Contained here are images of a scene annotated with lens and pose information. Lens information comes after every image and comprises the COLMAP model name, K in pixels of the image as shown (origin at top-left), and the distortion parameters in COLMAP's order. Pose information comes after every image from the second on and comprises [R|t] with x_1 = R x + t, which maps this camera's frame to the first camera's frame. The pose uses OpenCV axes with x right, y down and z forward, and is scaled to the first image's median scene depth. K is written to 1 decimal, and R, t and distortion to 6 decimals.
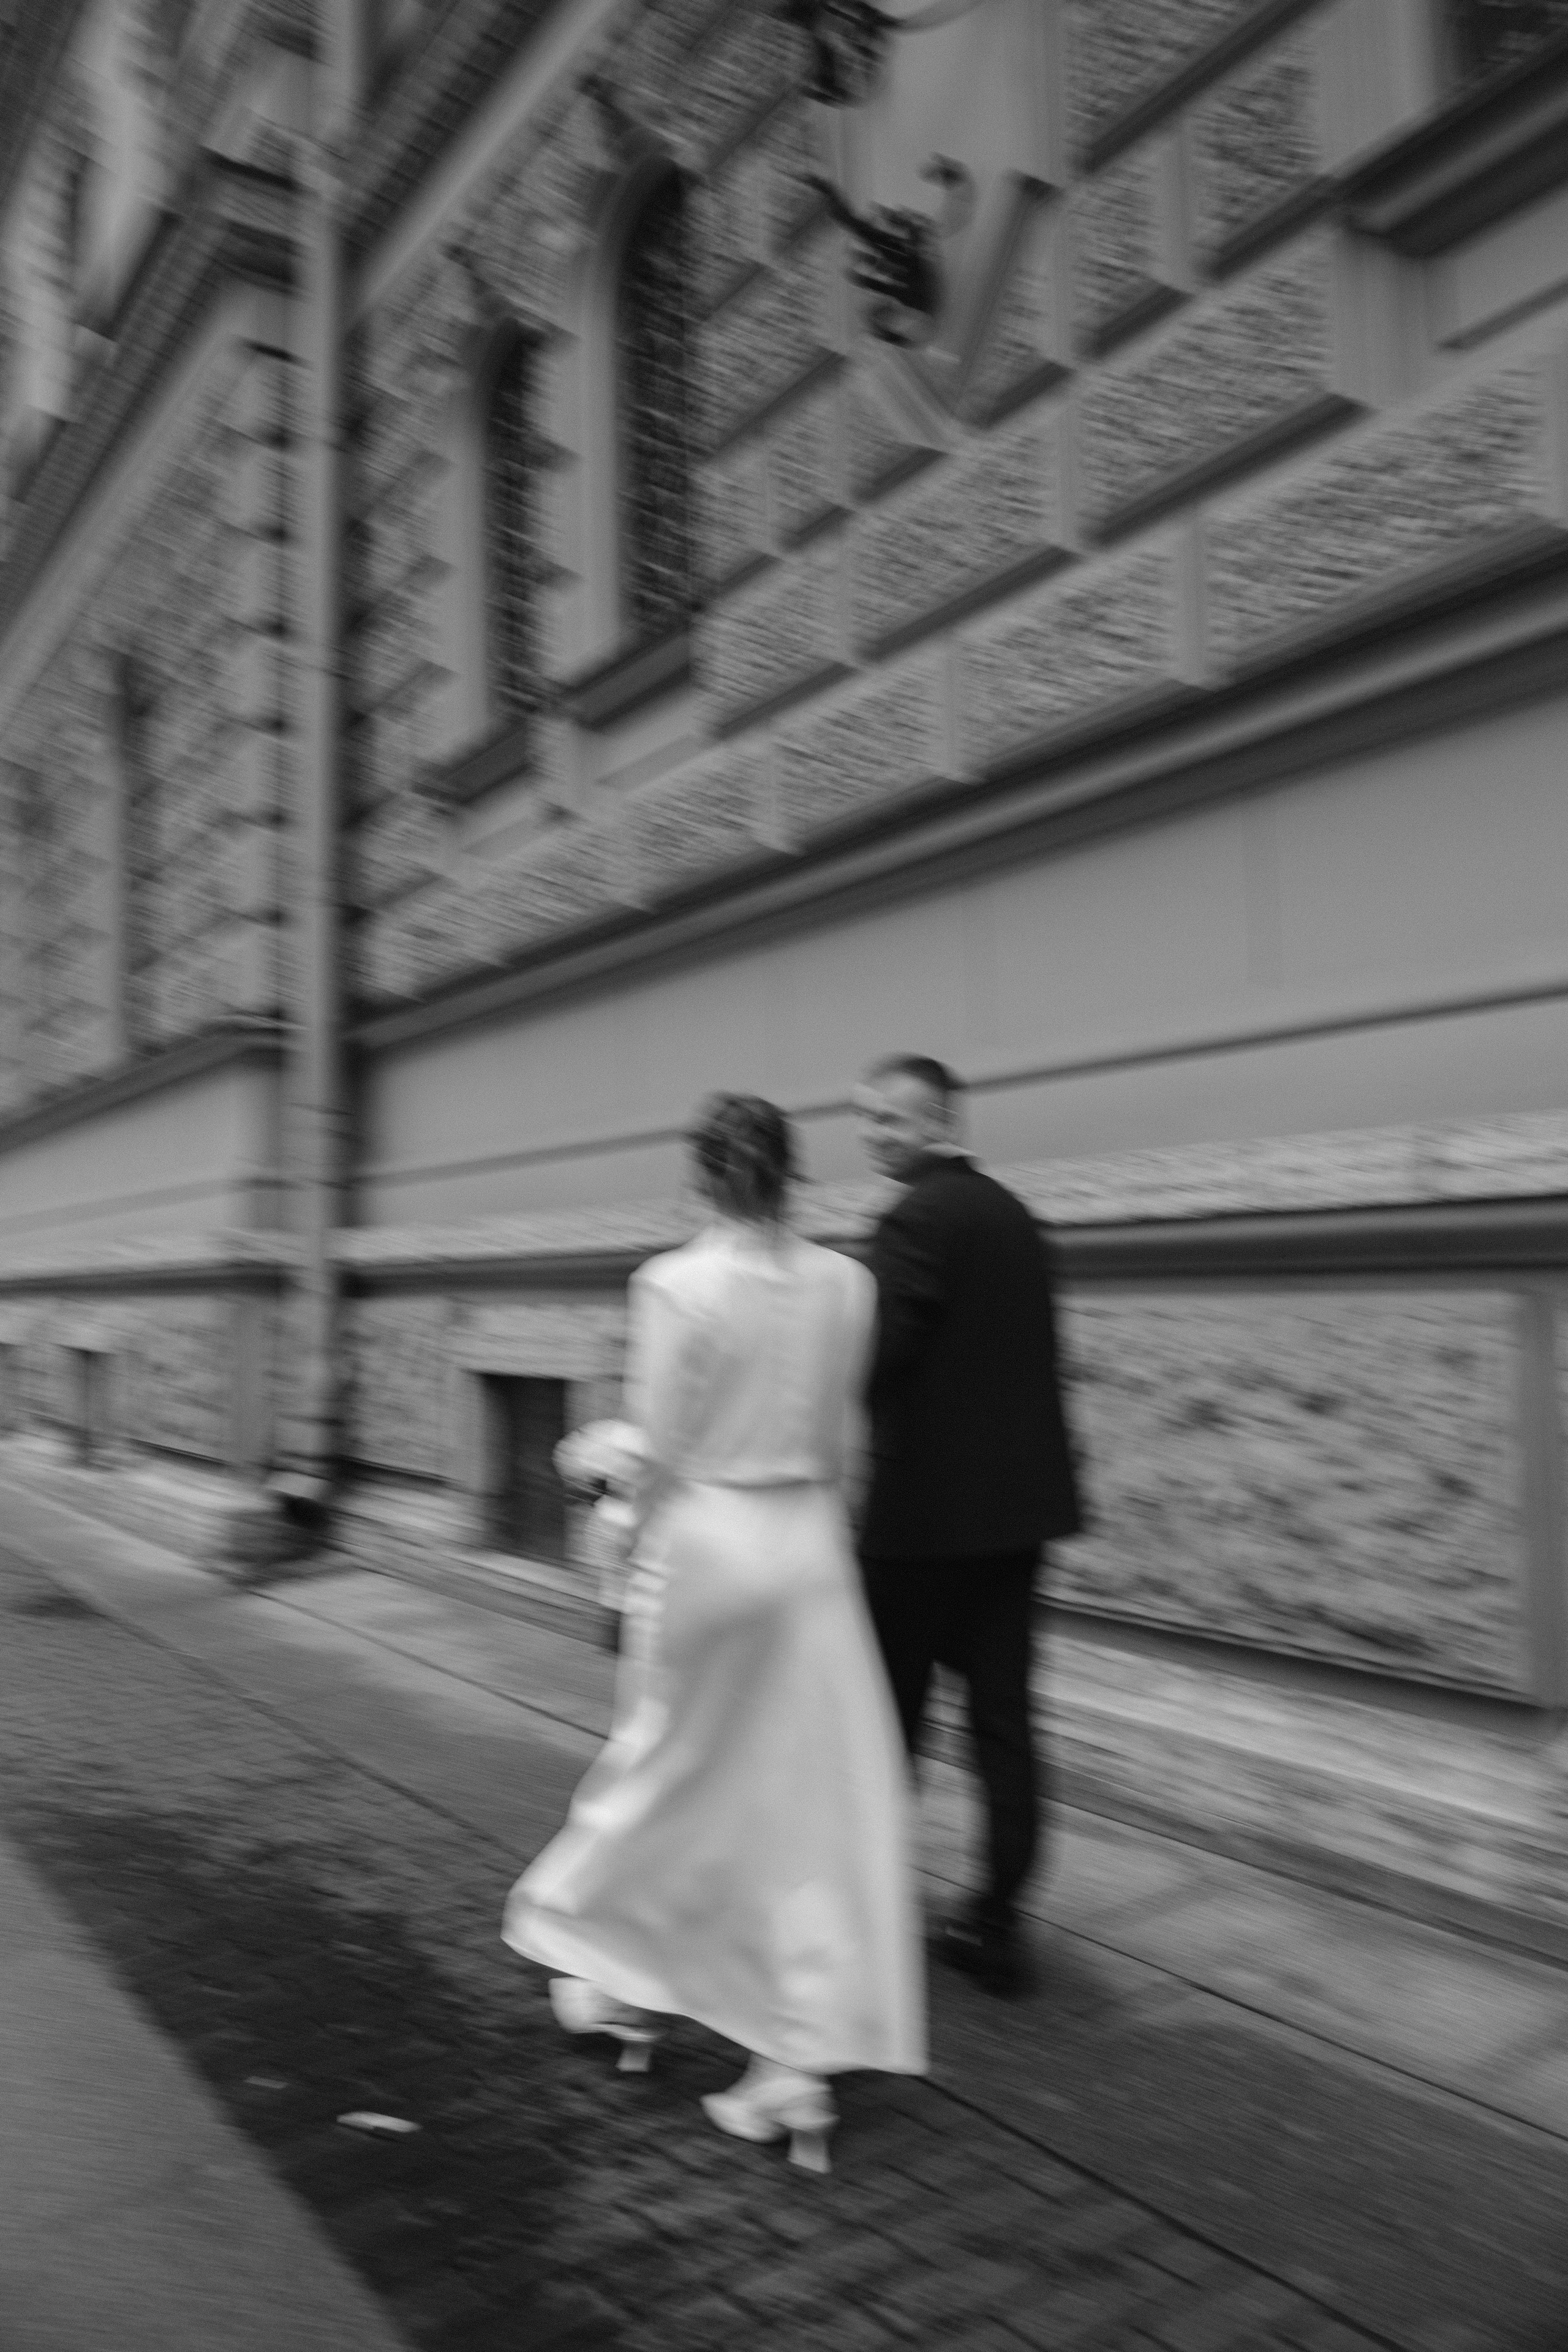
lens RADIAL K [[1782.8, 0, 784.0], [0, 1782.8, 1176.0], [0, 0, 1]] dist [0.000133, -0.000003]
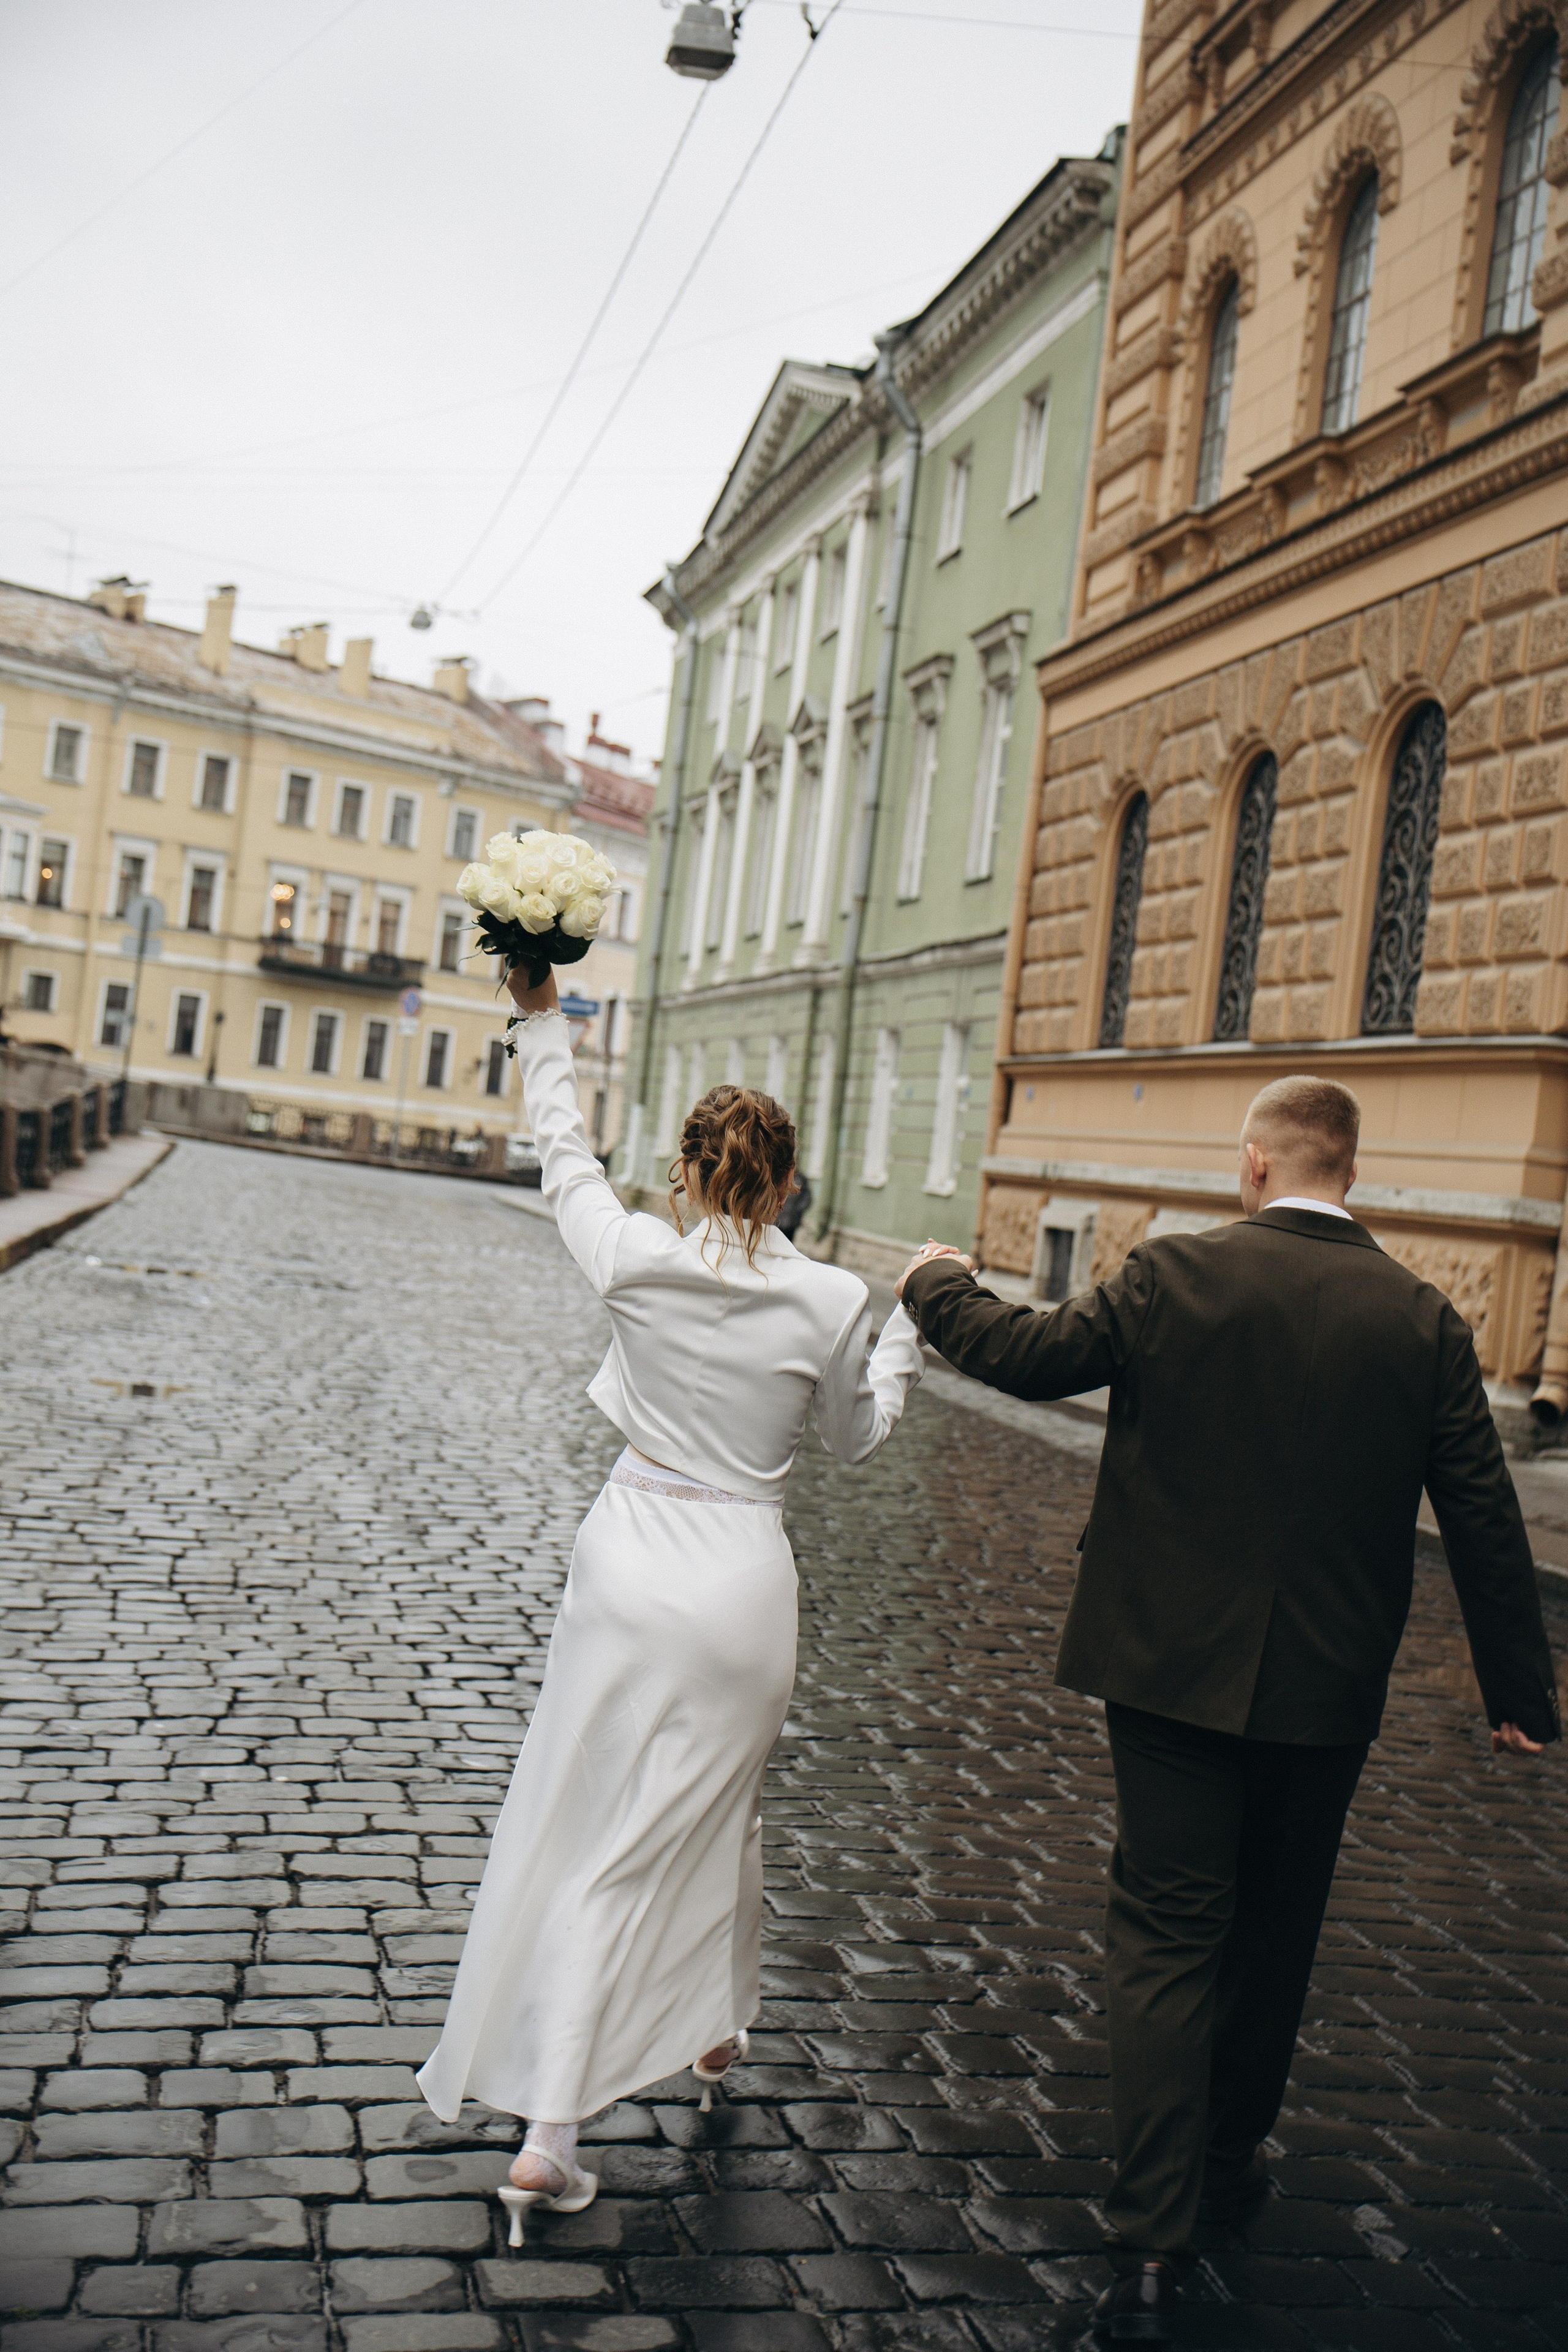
lens RADIAL K [[2595.5, 0, 784.0], [0, 2595.5, 1176.0], [0, 0, 1]] dist [0.004796, 0.001117]
pose [[0.926239, 0.125947, -0.355271, -0.130819], [-0.107031, 0.991609, 0.072492, -0.069067], [0.361421, -0.029119, 0.931948, -1.021320]]
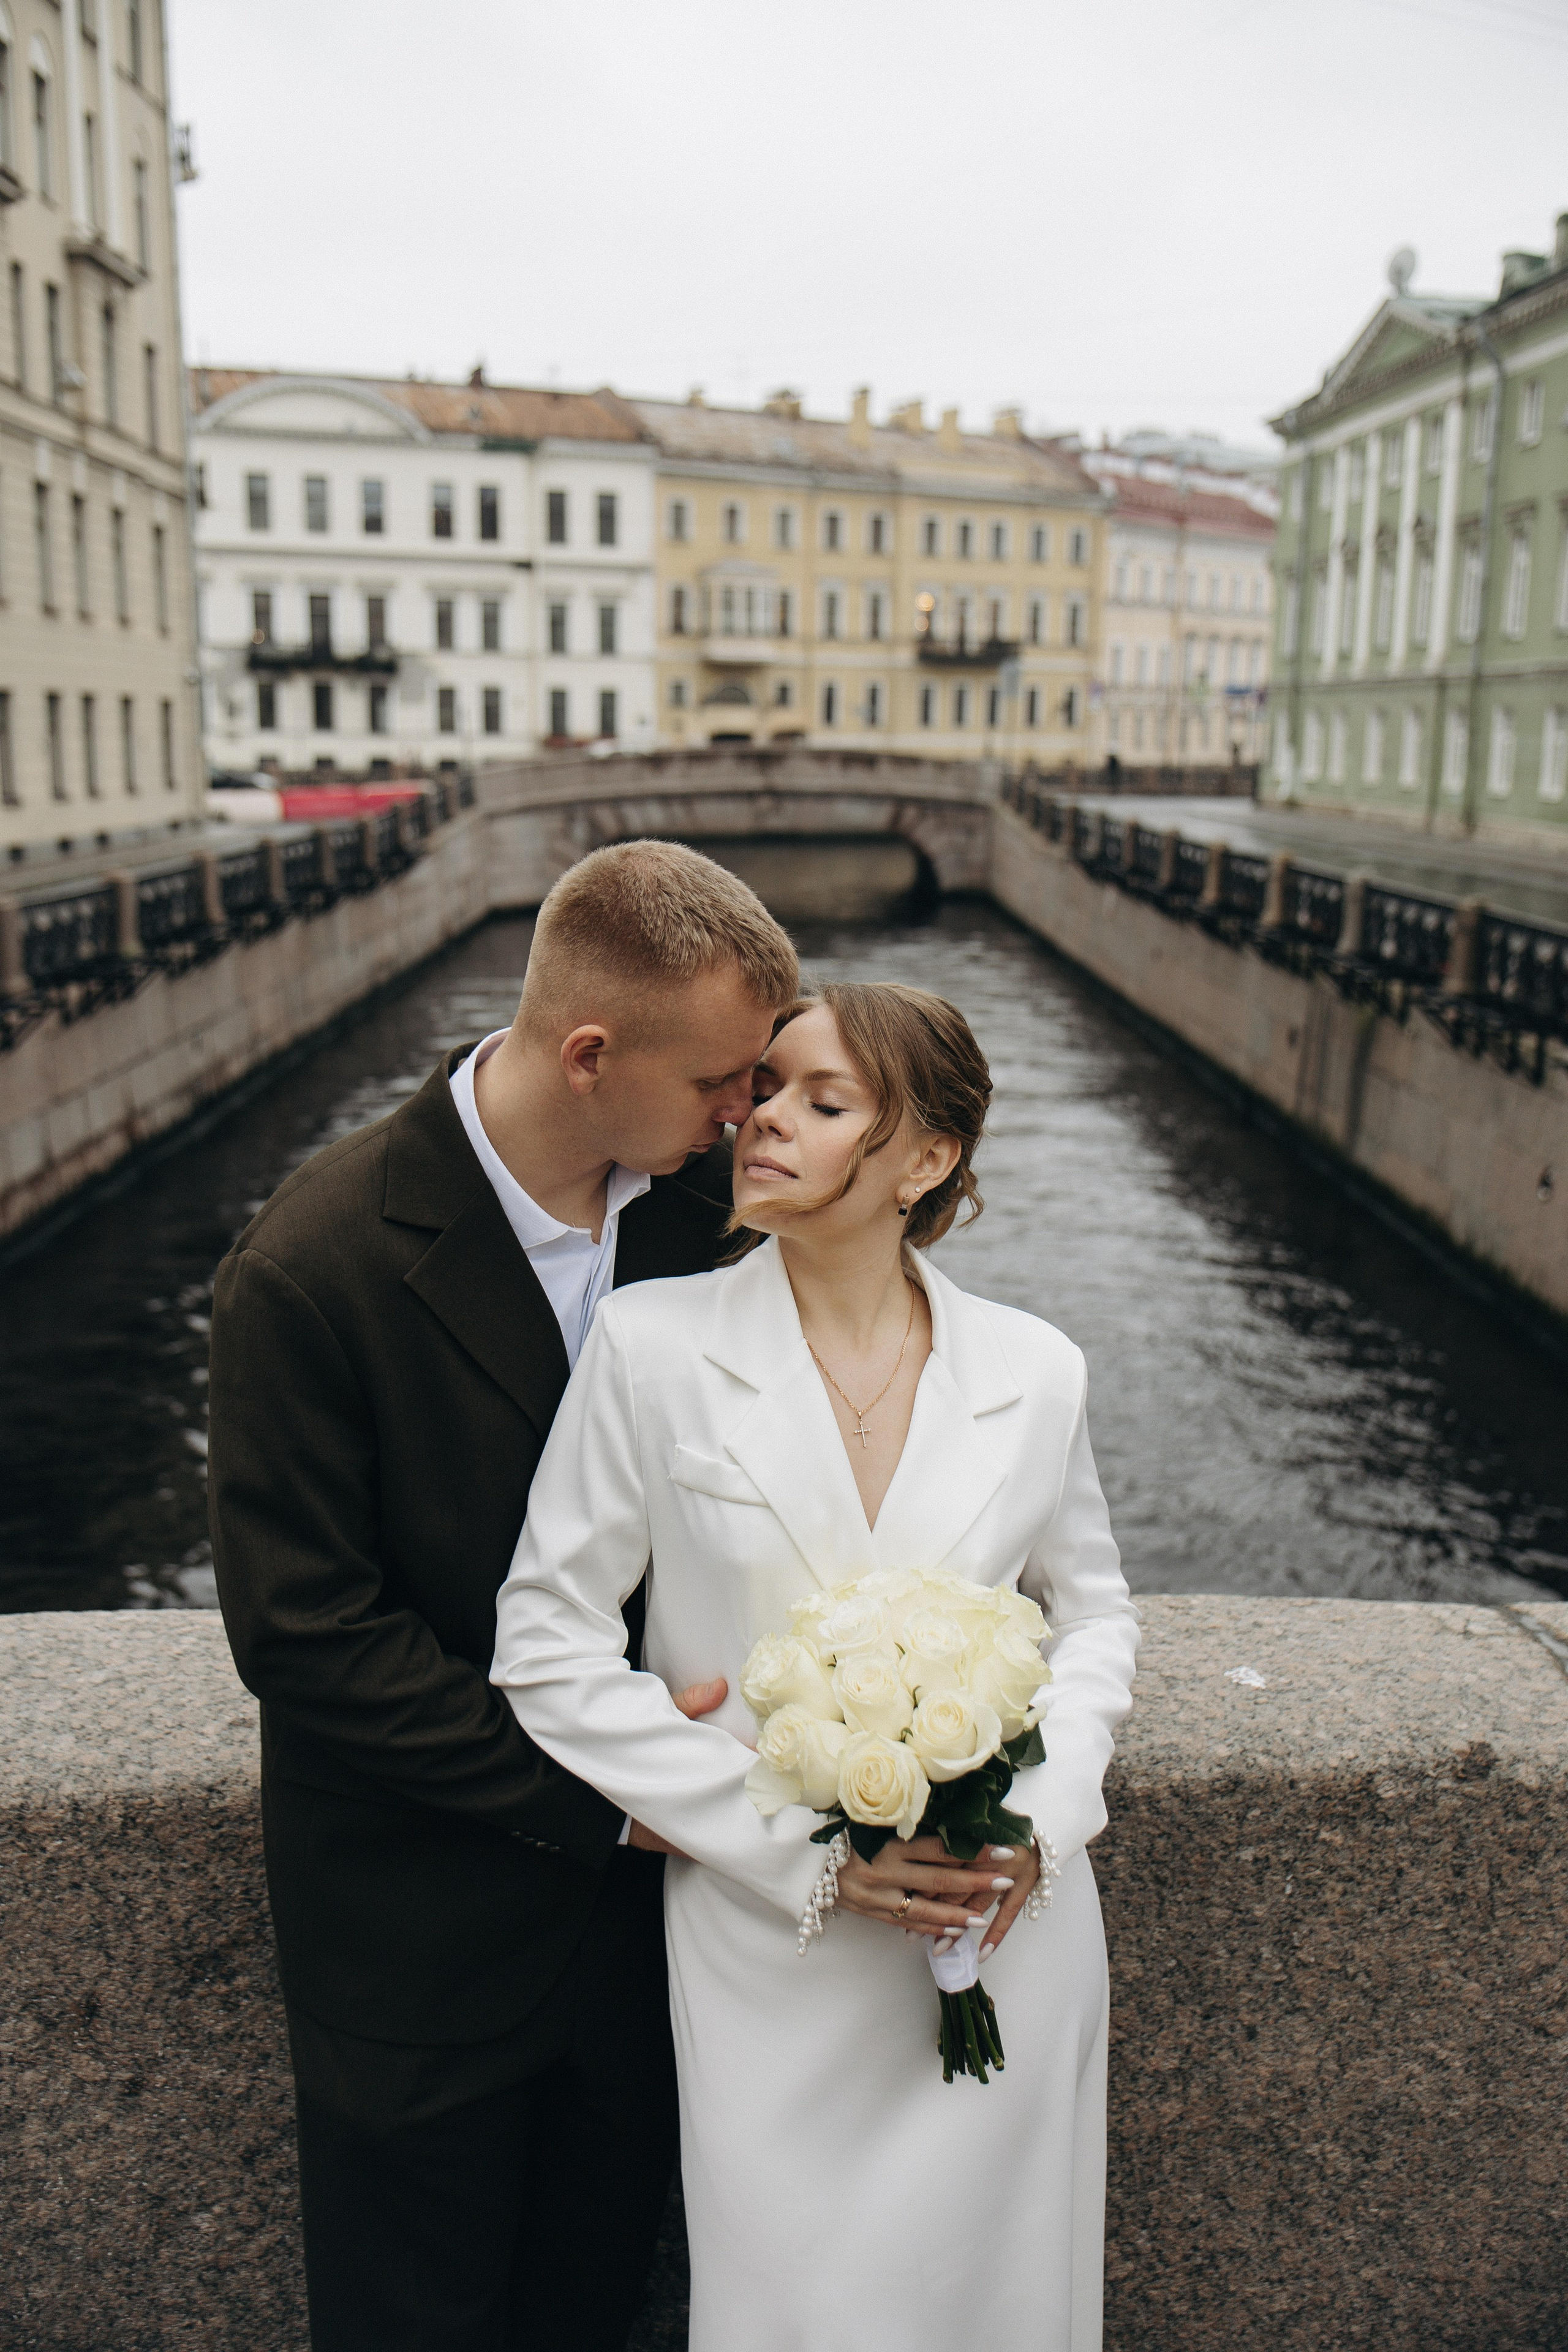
lens RADIAL K [[2089.9, 0, 784.0], [0, 2089.9, 1176.0], [0, 0, 1]] dist [0.048086, -0.072699]
pose [[0.860272, 0.128780, -0.493303, -0.048265], [0.013252, 0.961598, 0.274142, -0.400194], [0.509663, -0.242374, 0.825529, -3.525601]]
